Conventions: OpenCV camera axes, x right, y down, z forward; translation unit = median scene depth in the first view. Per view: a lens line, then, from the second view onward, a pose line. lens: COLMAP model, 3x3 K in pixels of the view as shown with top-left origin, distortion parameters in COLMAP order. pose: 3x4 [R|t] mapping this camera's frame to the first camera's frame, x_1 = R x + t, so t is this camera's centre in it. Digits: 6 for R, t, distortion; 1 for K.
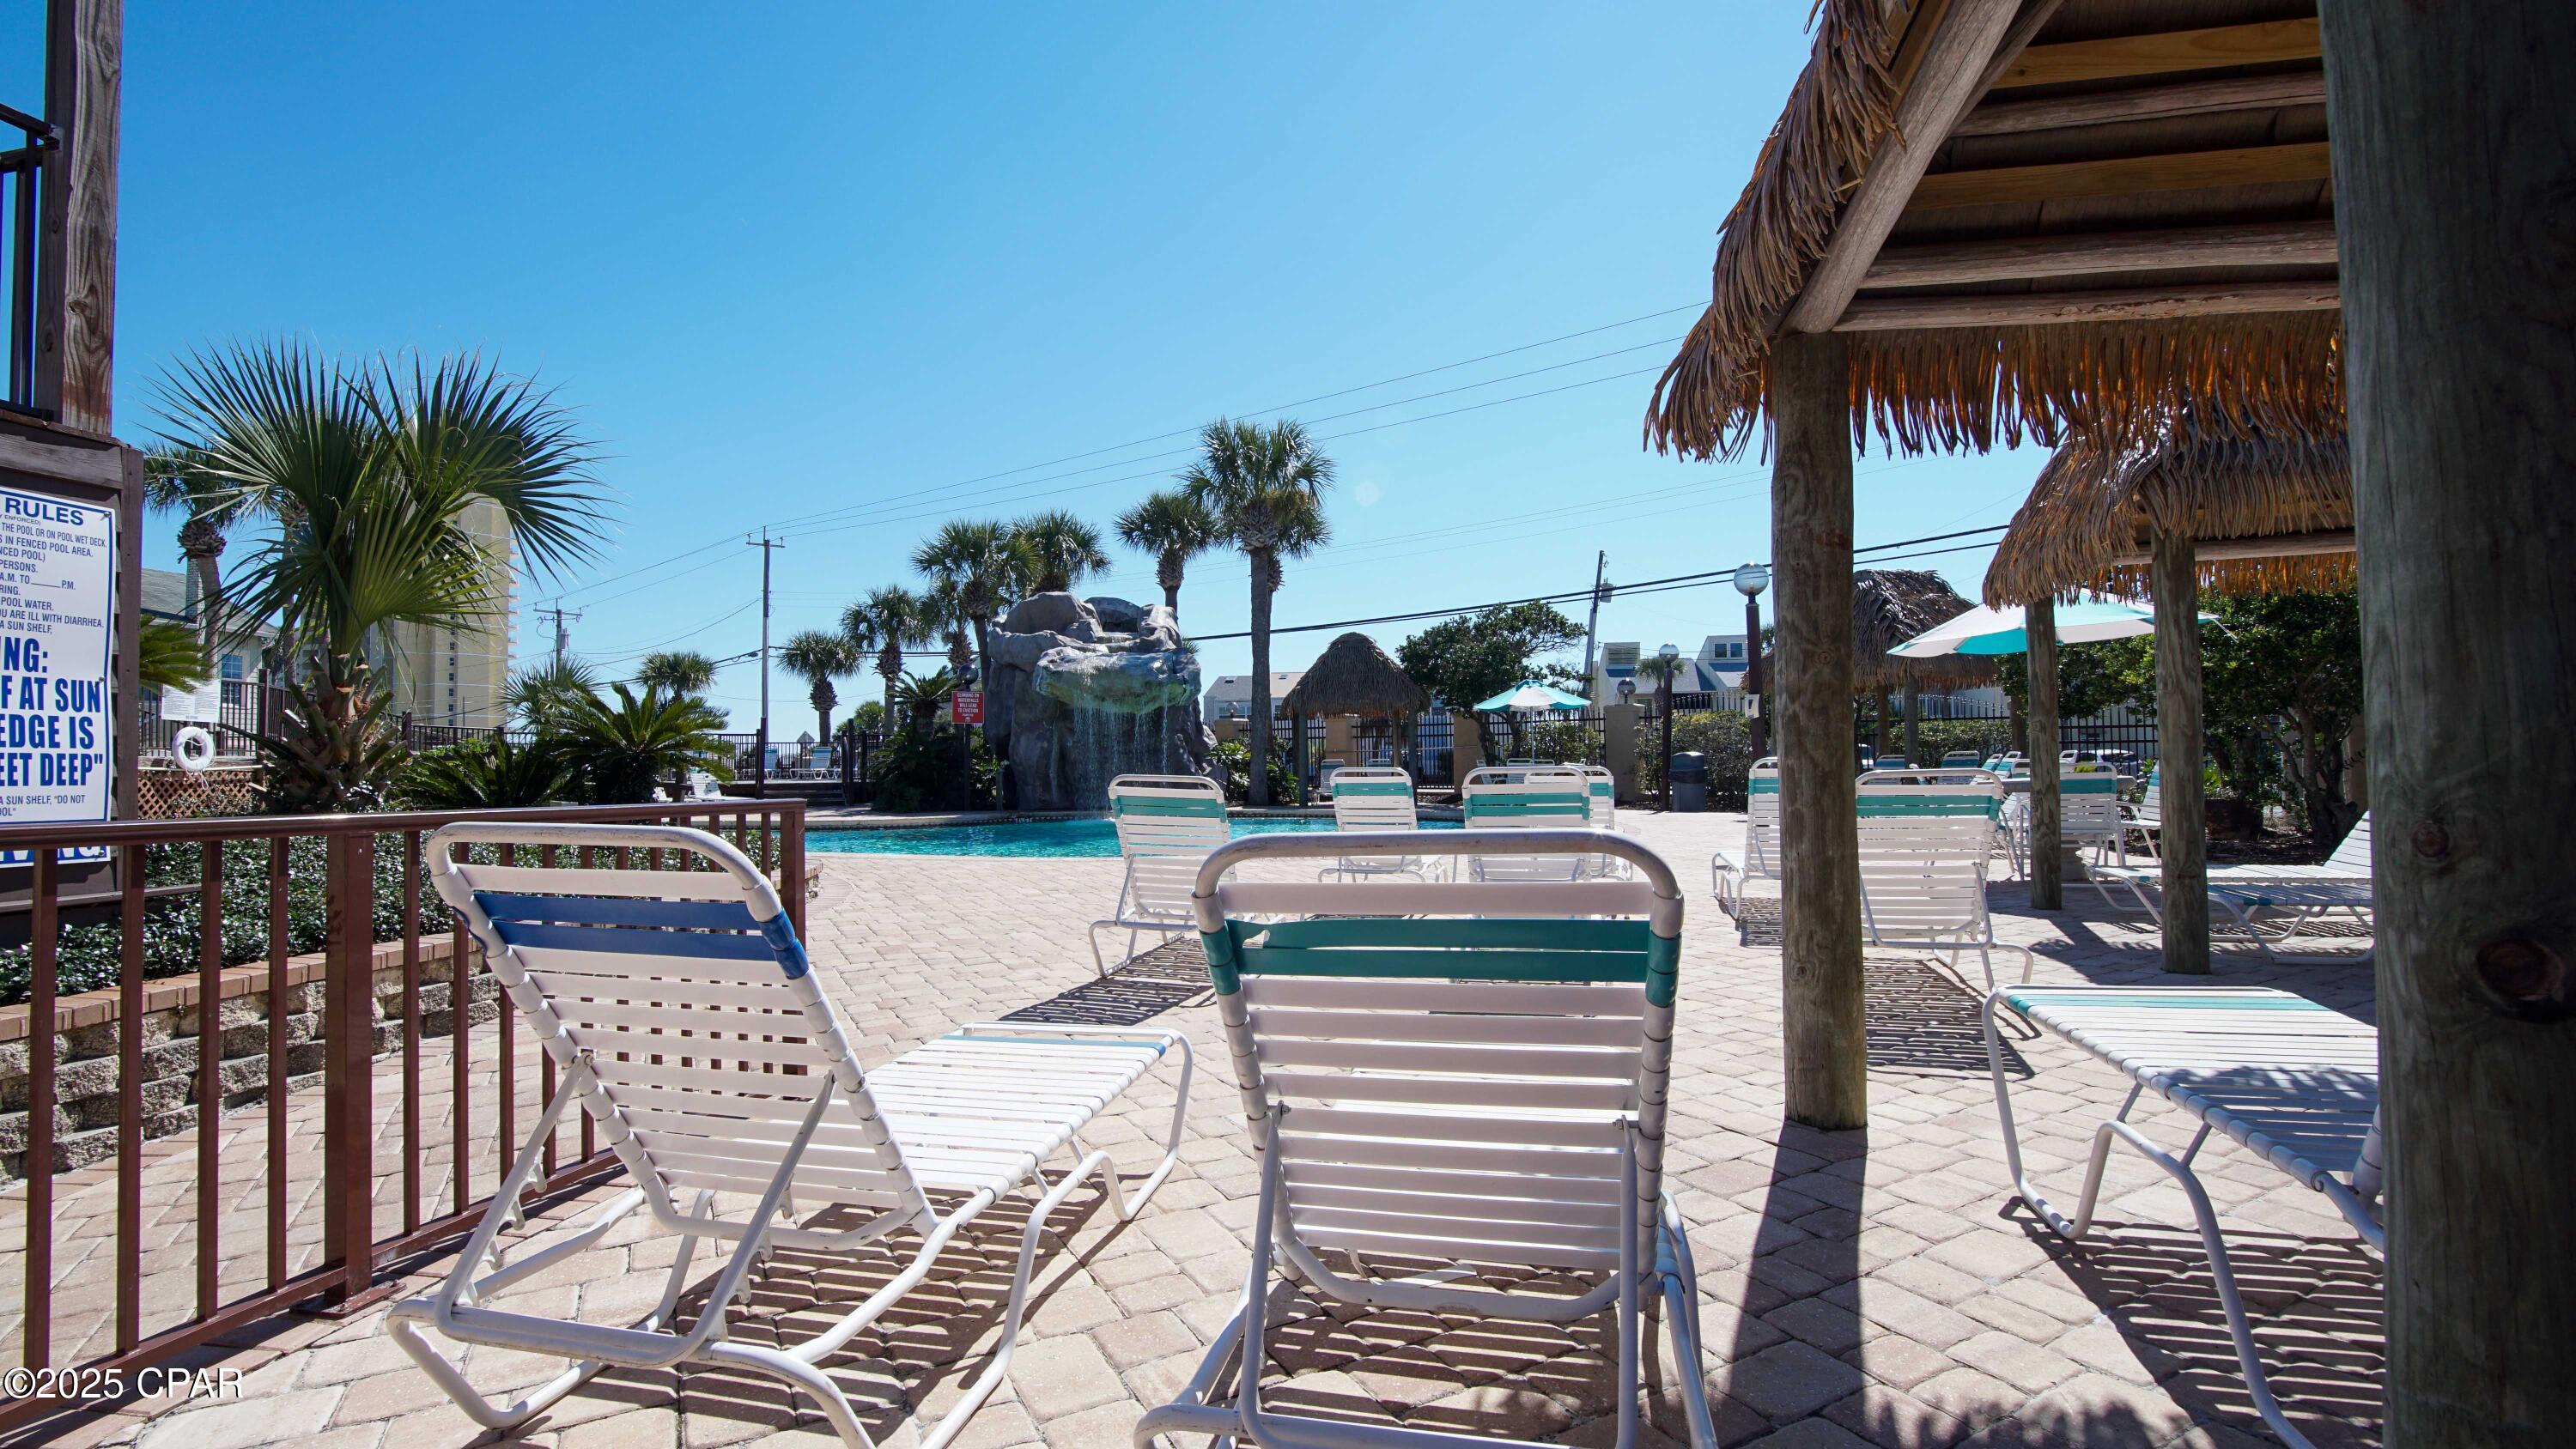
lens RADIAL K [[1148.4, 0, 1277.1], [0, 1148.4, 736.9], [0, 0, 1]] dist [-0.036777, 0.008119]
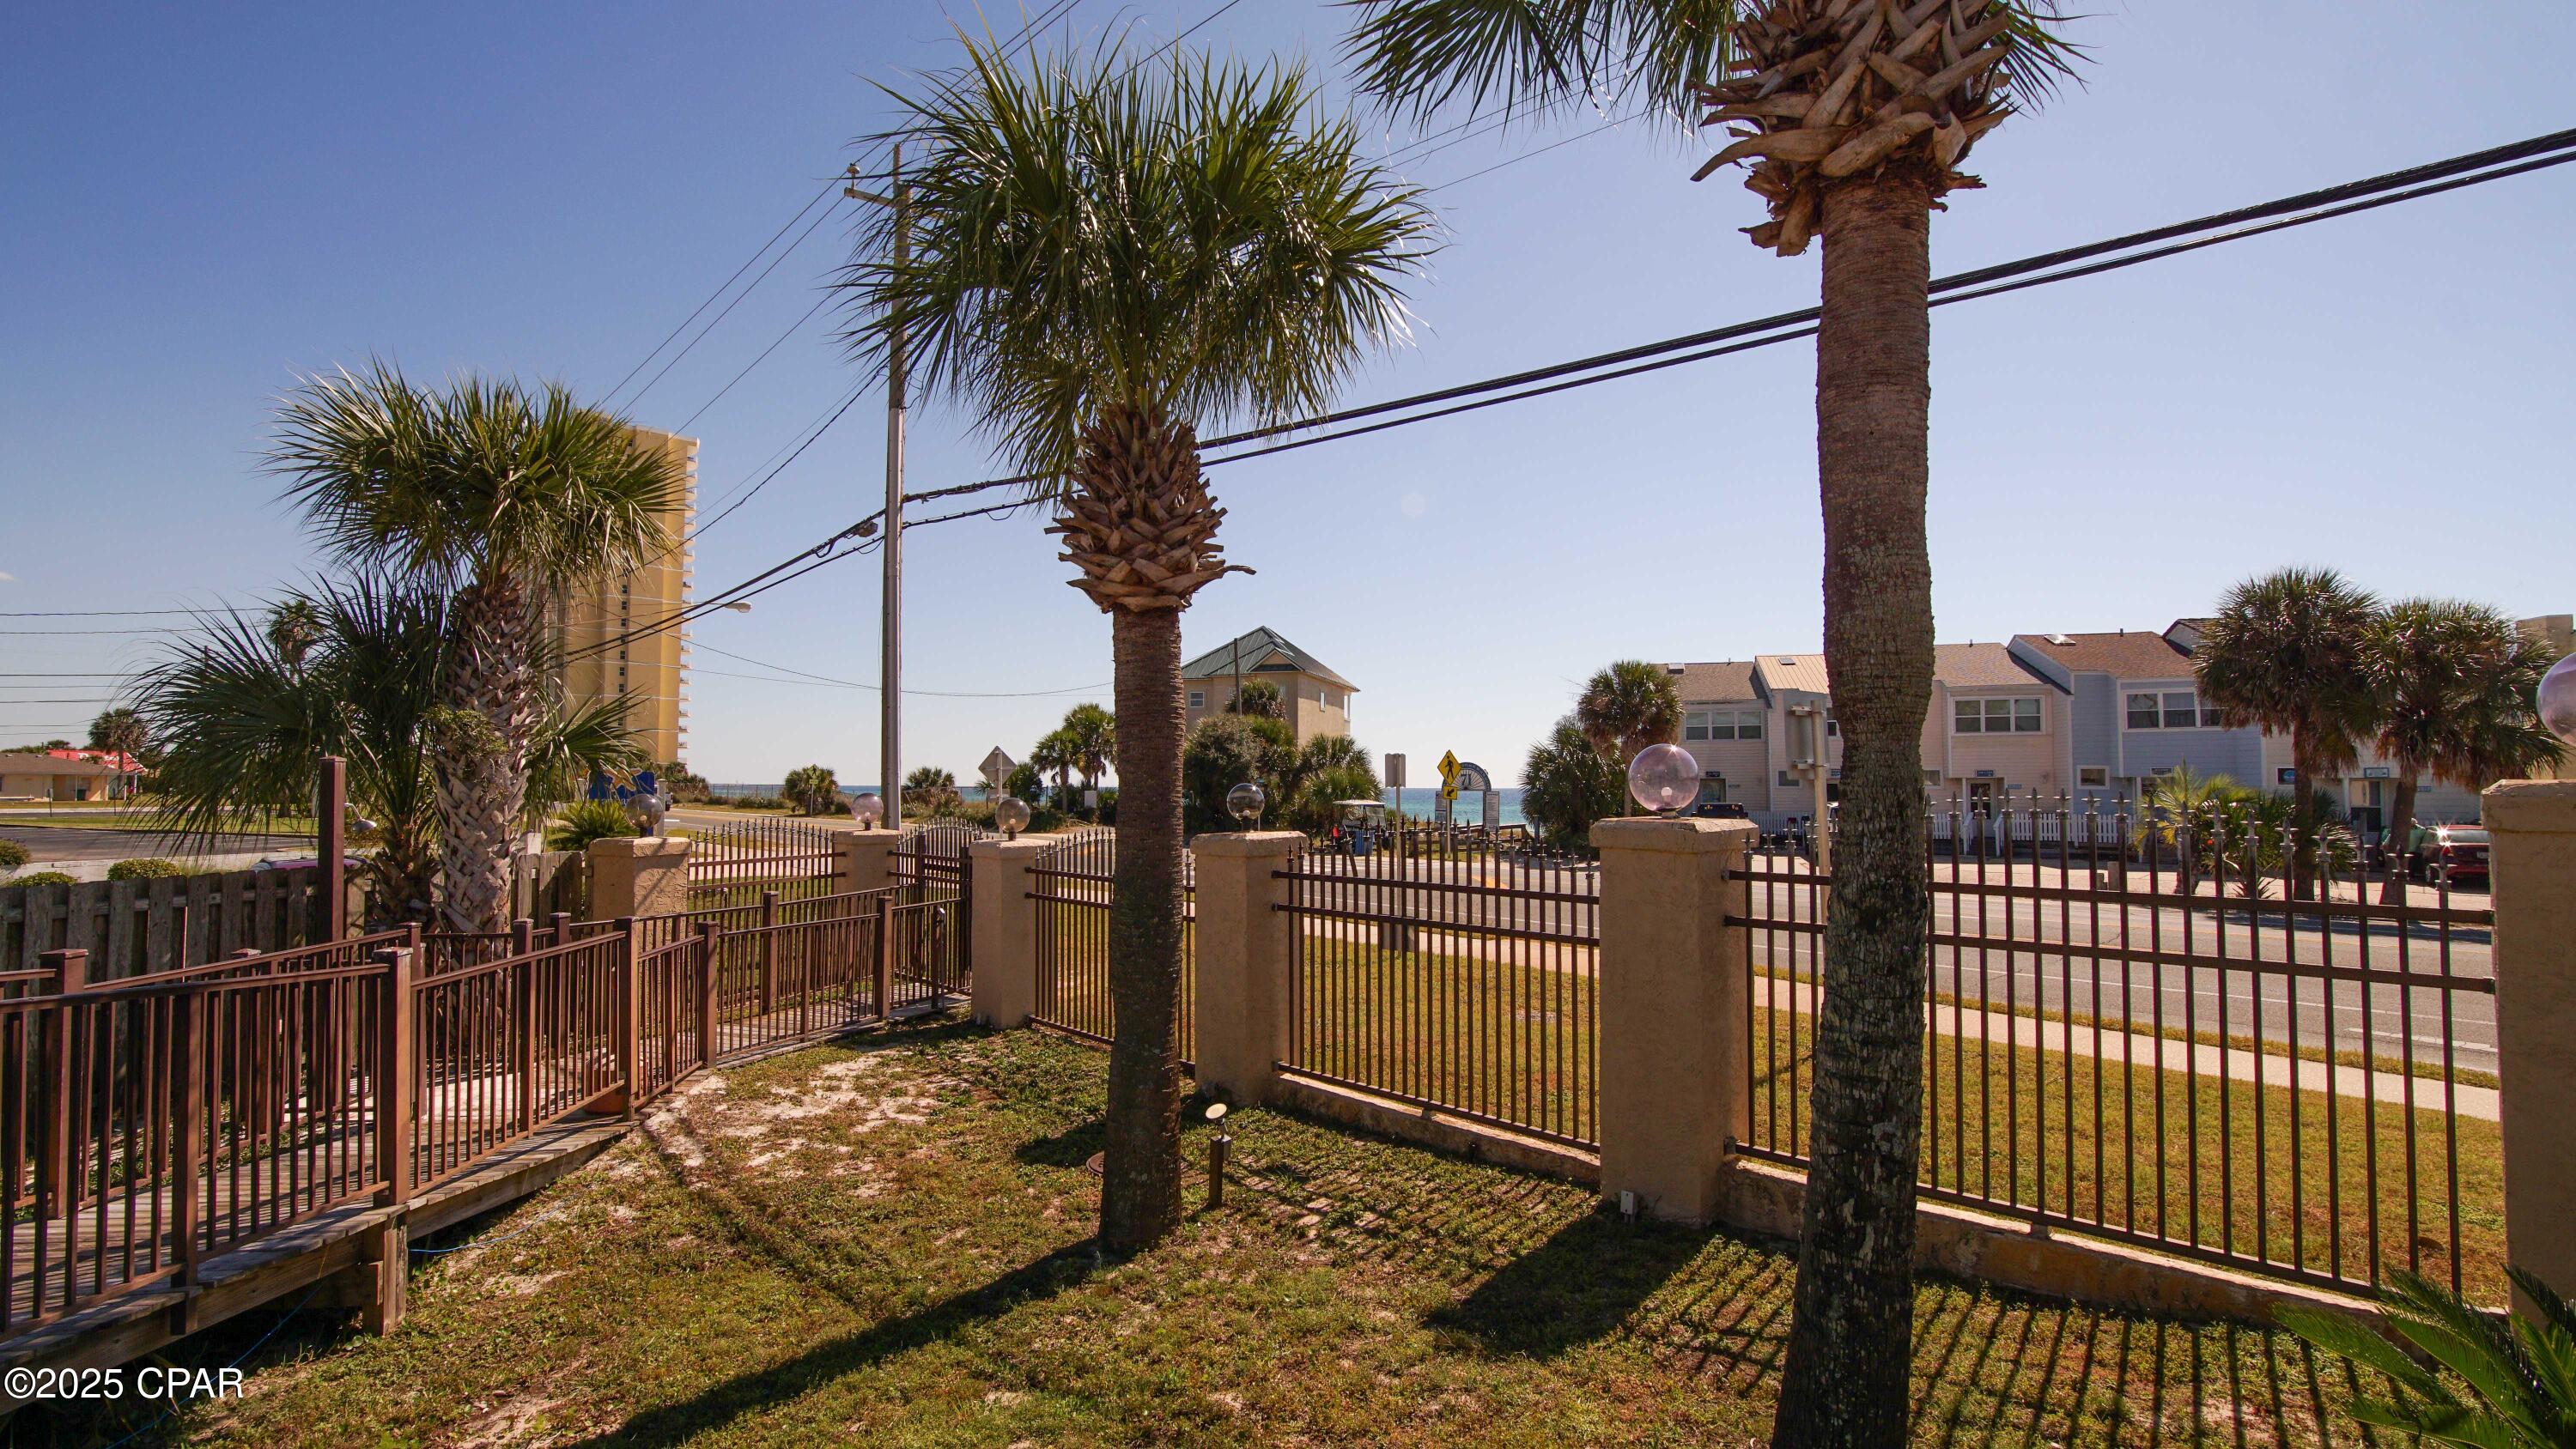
lens RADIAL K [[1148.4, 0, 1277.1], [0, 1148.4, 736.9], [0, 0, 1]] dist [-0.036777, 0.008119]
pose [[0.989731, 0.003234, -0.142906, -0.551759], [-0.005743, 0.999836, -0.017147, -0.003139], [0.142827, 0.017791, 0.989588, 1.310425]]
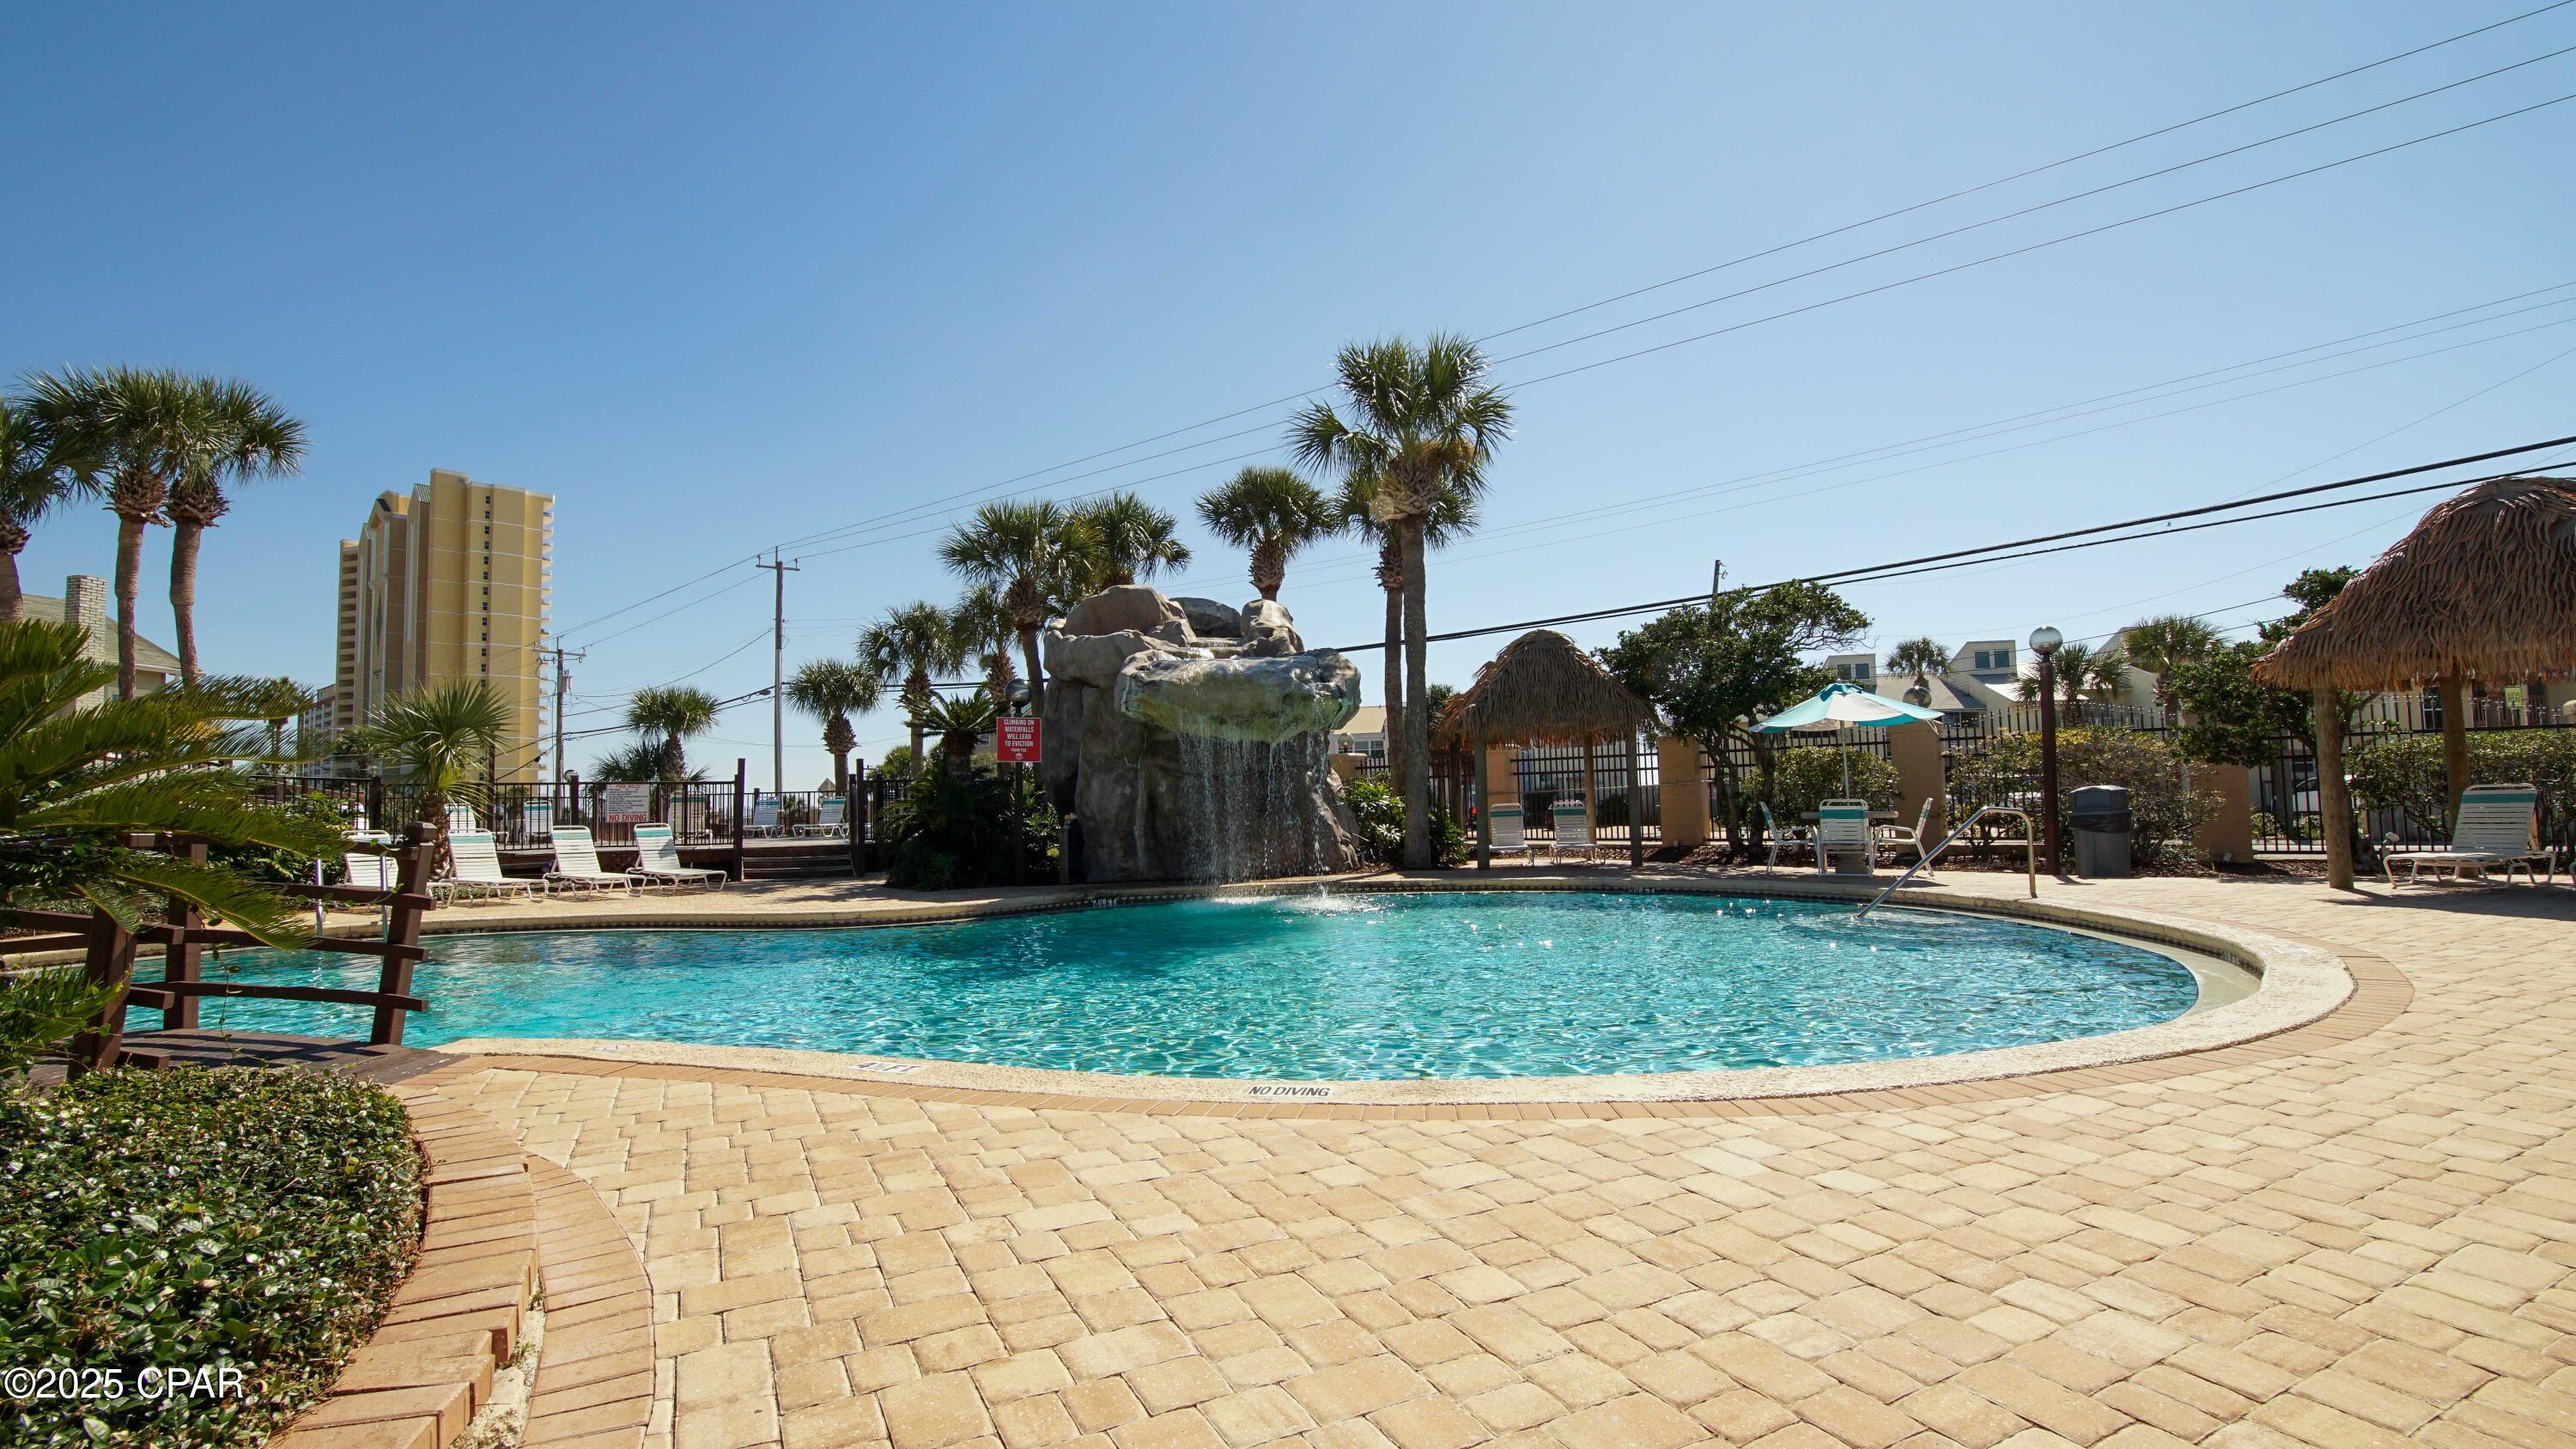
lens RADIAL K [[1148.4, 0, 1277.1], [0, 1148.4, 736.9], [0, 0, 1]] dist [-0.036777, 0.008119]
pose [[0.999516, -0.017143, -0.025943, -0.077781], [0.016201, 0.999218, -0.036081, 0.000812], [0.026541, 0.035643, 0.999012, 0.250231]]
